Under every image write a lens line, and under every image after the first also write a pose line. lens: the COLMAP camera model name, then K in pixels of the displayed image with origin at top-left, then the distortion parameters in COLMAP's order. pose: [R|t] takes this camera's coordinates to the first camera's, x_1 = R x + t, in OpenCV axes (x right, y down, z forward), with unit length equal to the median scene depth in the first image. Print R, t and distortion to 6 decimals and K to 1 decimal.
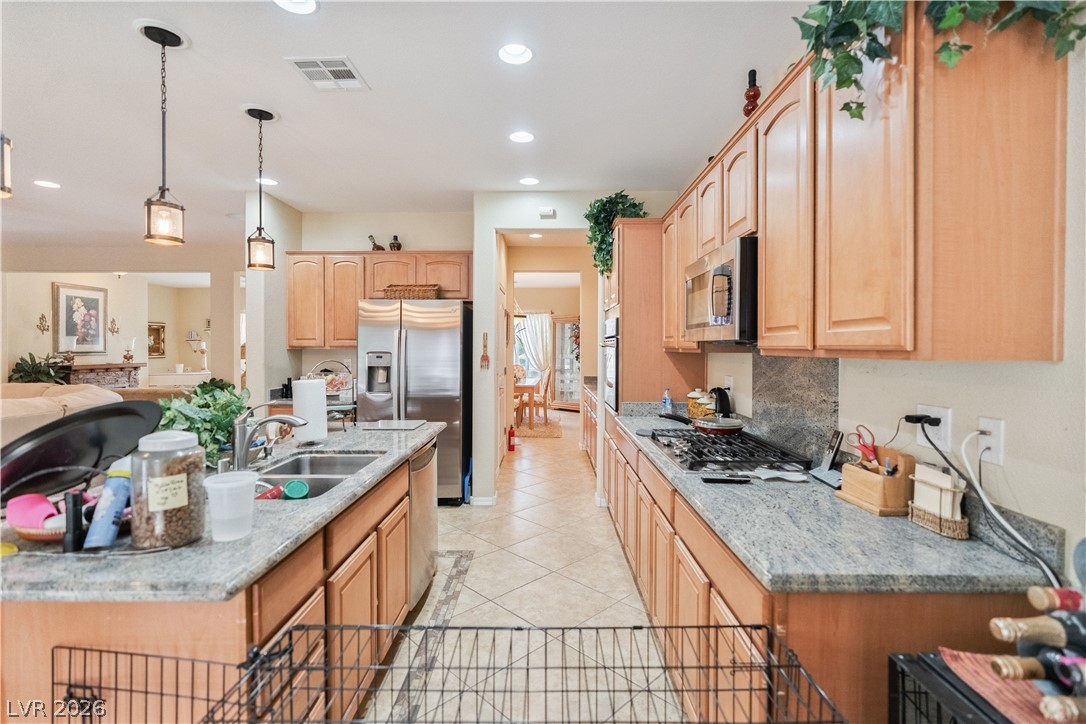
lens RADIAL K [[495.4, 0, 542.4], [0, 495.4, 344.0], [0, 0, 1]] dist [-0.001245, 0.000006]
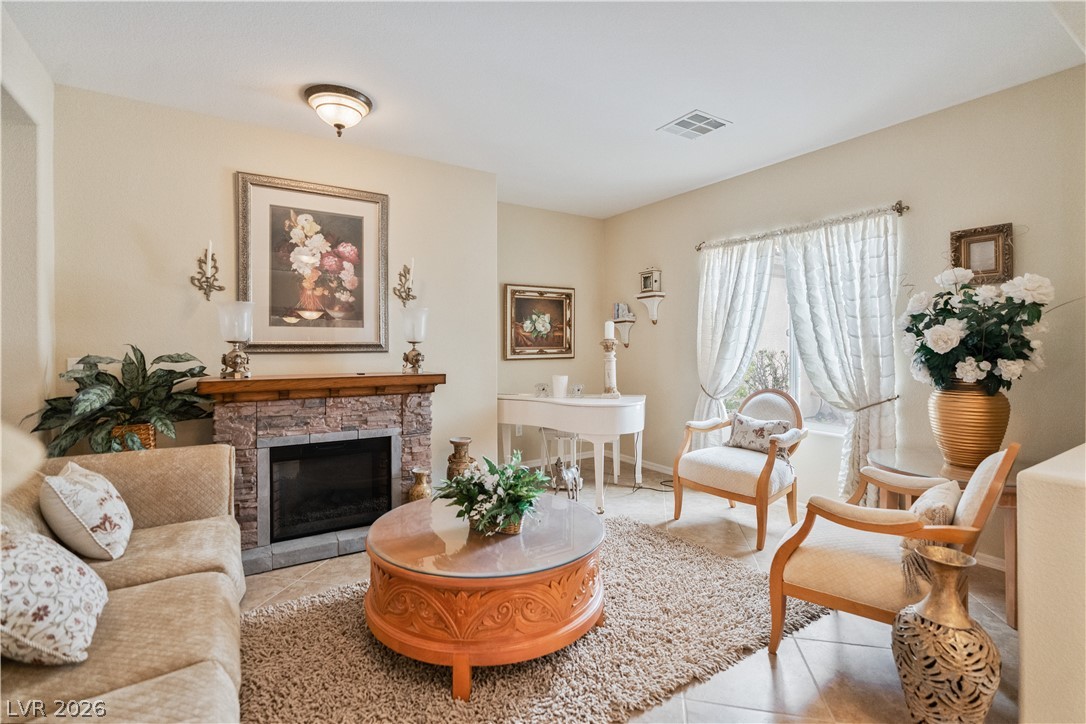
lens RADIAL K [[495.4, 0, 542.4], [0, 495.4, 344.0], [0, 0, 1]] dist [-0.001245, 0.000006]
pose [[0.546248, -0.000363, -0.837624, -0.426386], [0.006662, 0.999970, 0.003911, 0.013428], [0.837597, -0.007717, 0.546234, 0.824512]]
